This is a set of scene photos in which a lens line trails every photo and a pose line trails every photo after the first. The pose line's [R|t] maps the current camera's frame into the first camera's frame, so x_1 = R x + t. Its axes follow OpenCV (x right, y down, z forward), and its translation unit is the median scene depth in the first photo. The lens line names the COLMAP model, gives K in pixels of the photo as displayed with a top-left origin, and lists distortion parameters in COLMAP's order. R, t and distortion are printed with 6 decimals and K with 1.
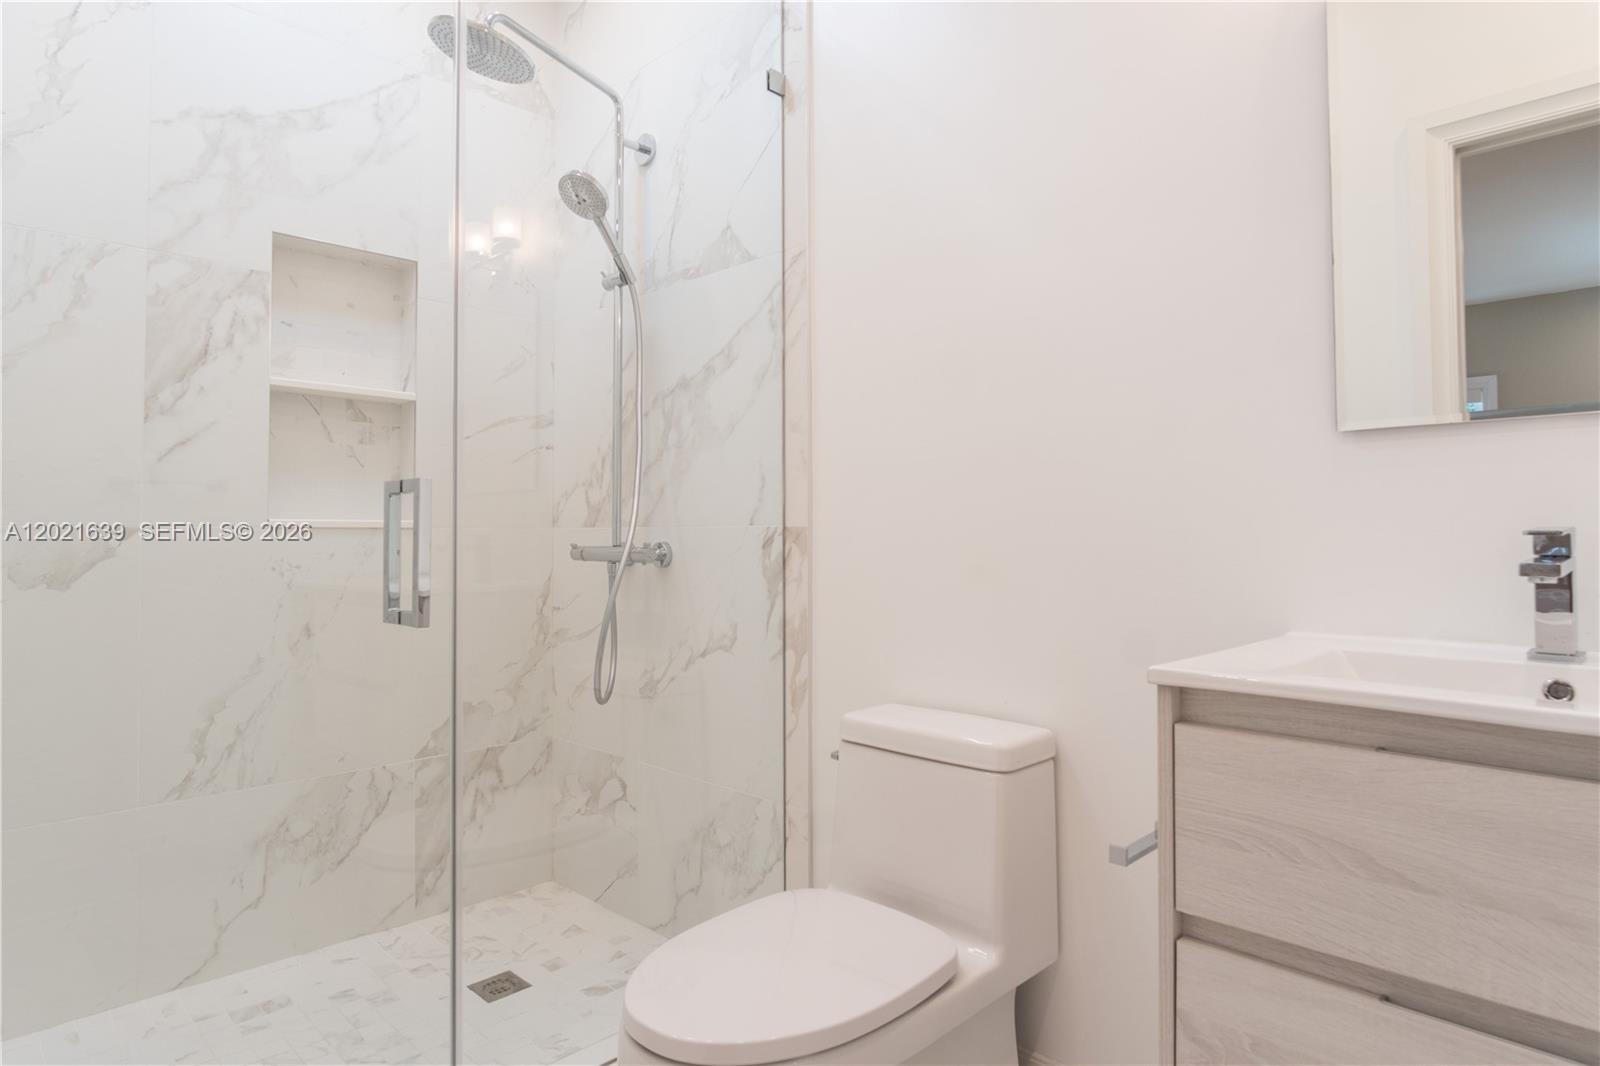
lens RADIAL K [[900.8, 0, 799.1], [0, 900.8, 533.0], [0, 0, 1]] dist [-0.015008, 0.004575]
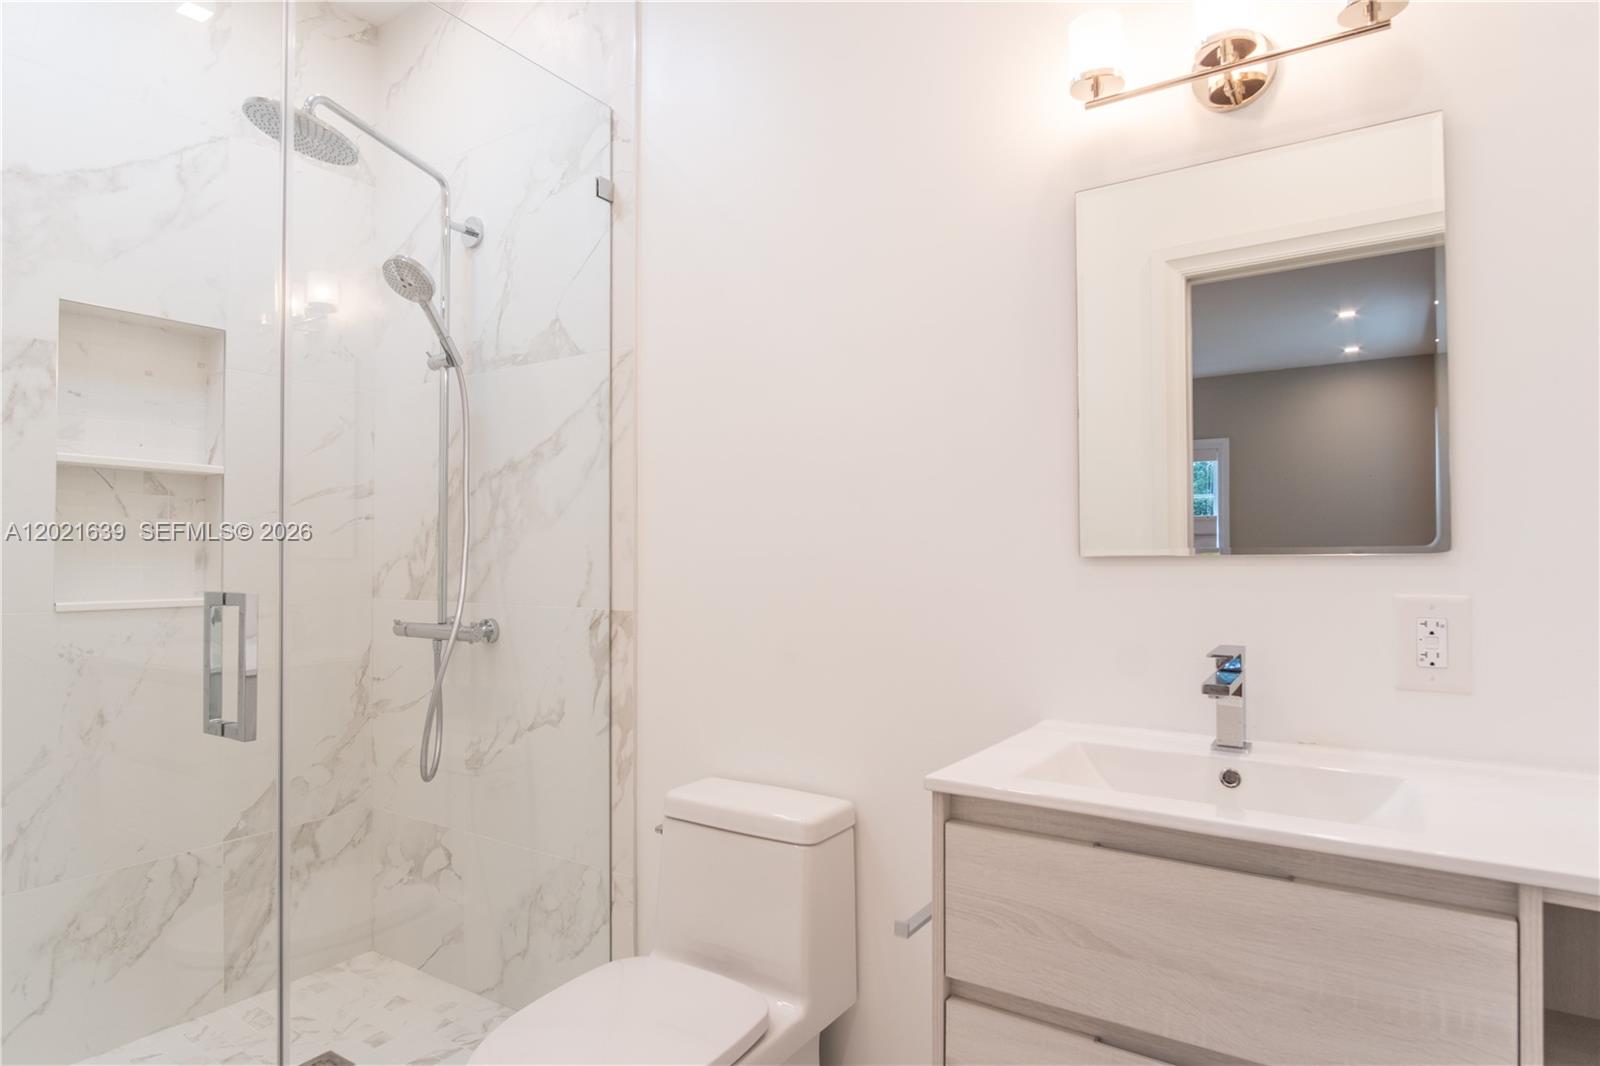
lens RADIAL K [[900.8, 0, 798.4], [0, 900.8, 533.7], [0, 0, 1]] dist [-0.015008, 0.004575]
pose [[0.980277, 0.003909, 0.197590, -0.009385], [-0.005719, 0.999947, 0.008590, -0.103030], [-0.197546, -0.009551, 0.980247, -0.079869]]
